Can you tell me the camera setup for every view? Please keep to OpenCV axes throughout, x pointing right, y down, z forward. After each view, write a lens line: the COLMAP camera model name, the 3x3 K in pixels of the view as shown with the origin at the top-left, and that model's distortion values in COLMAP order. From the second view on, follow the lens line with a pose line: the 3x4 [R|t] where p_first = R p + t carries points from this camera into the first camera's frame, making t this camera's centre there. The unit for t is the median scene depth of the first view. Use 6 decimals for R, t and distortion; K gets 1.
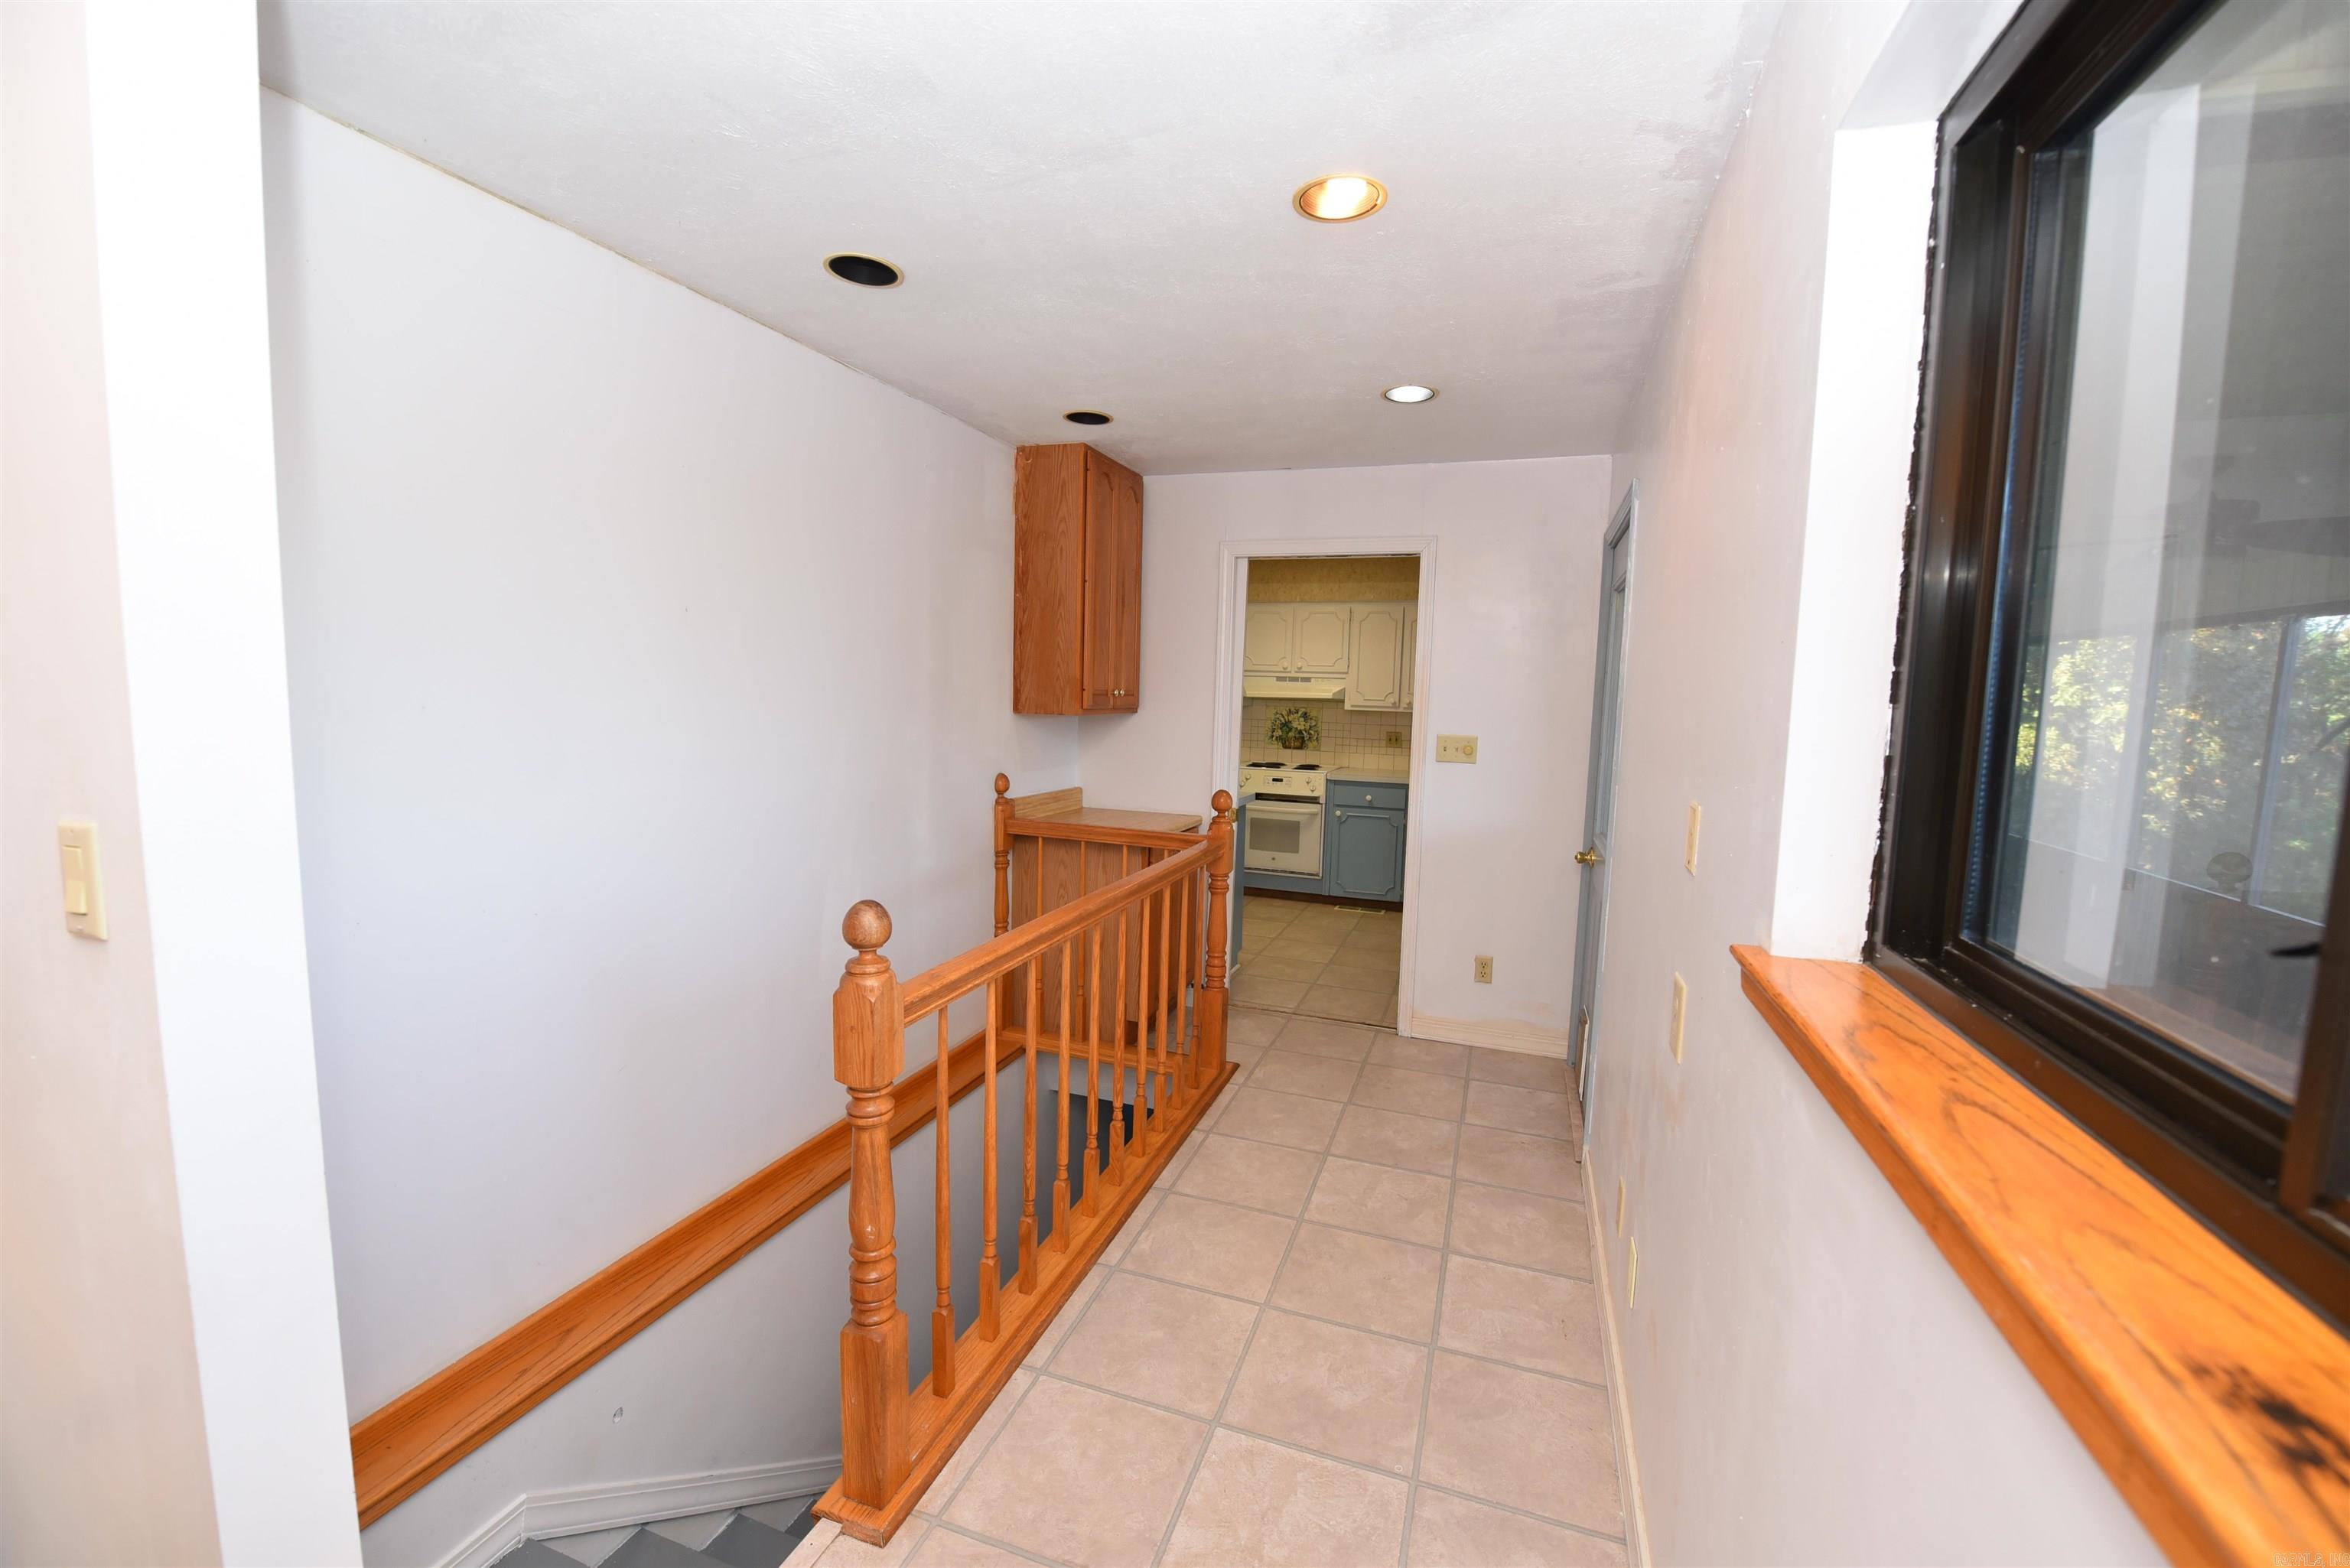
lens RADIAL K [[938.6, 0, 1183.2], [0, 938.6, 778.3], [0, 0, 1]] dist [-0.014035, -0.001587]
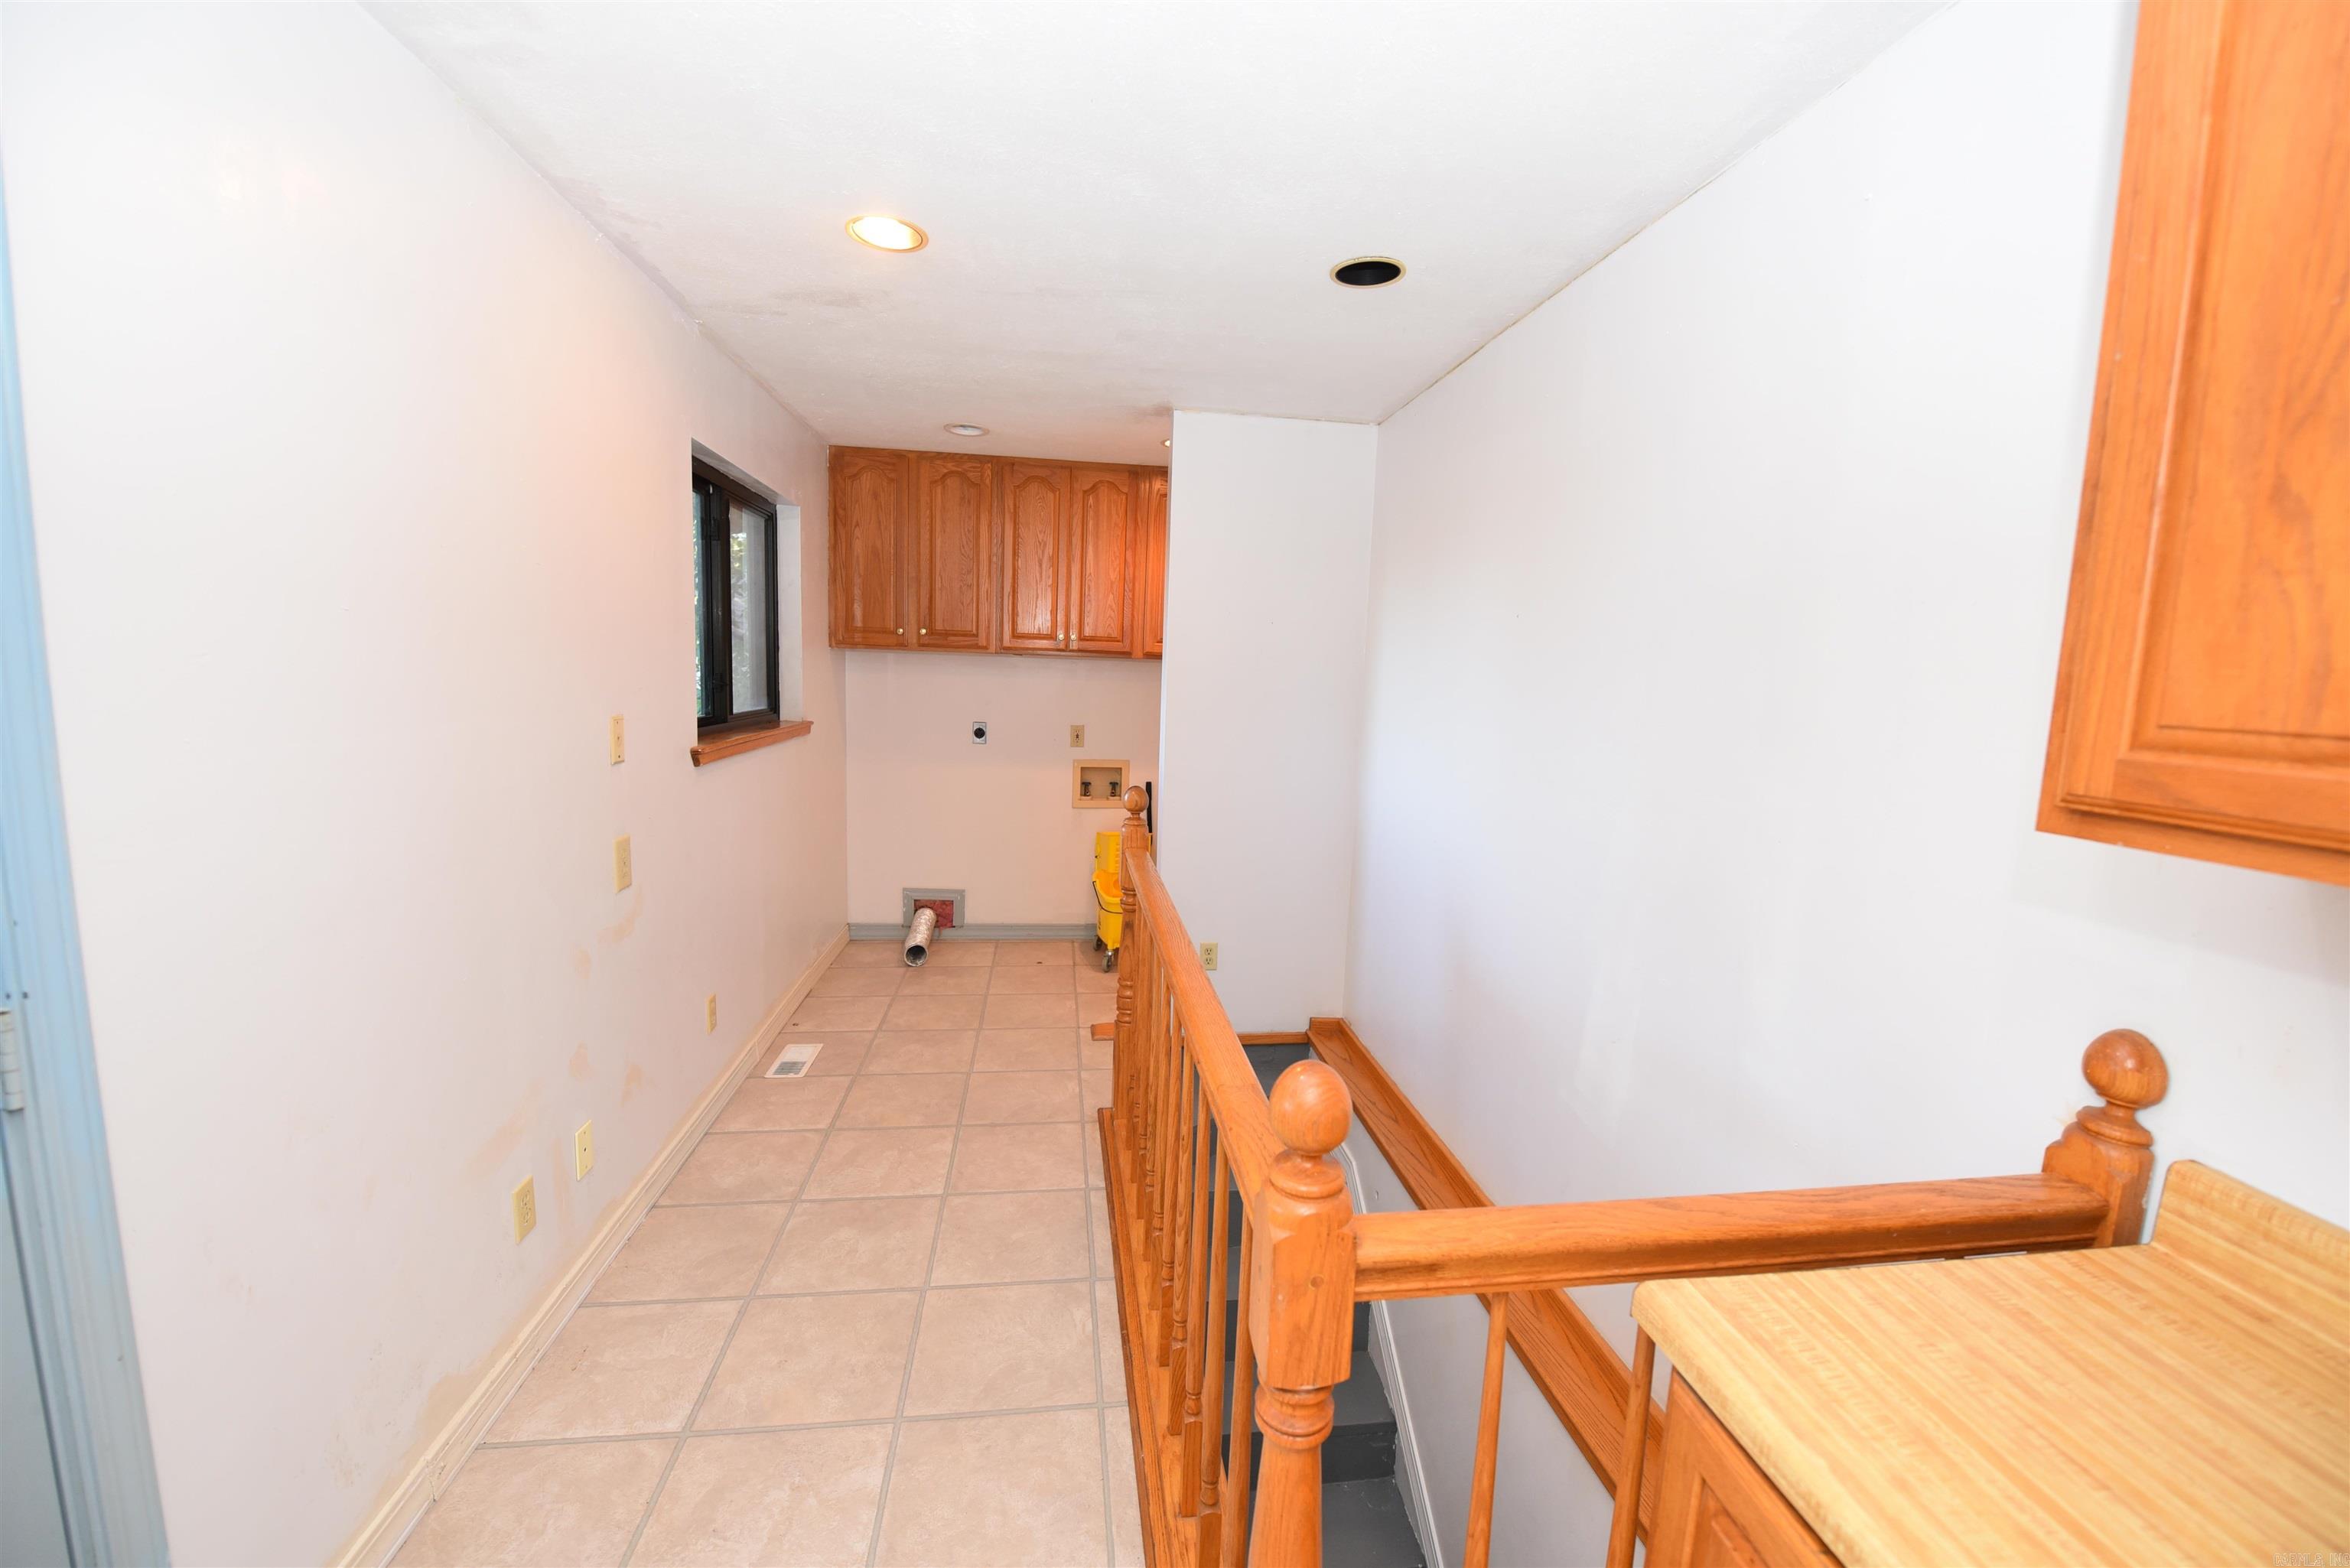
lens RADIAL K [[938.6, 0, 1177.9], [0, 938.6, 782.5], [0, 0, 1]] dist [-0.014035, -0.001587]
pose [[-0.890163, 0.001898, -0.455637, 0.281908], [-0.099962, 0.974816, 0.199354, -0.163280], [0.444541, 0.223004, -0.867556, 1.760569]]
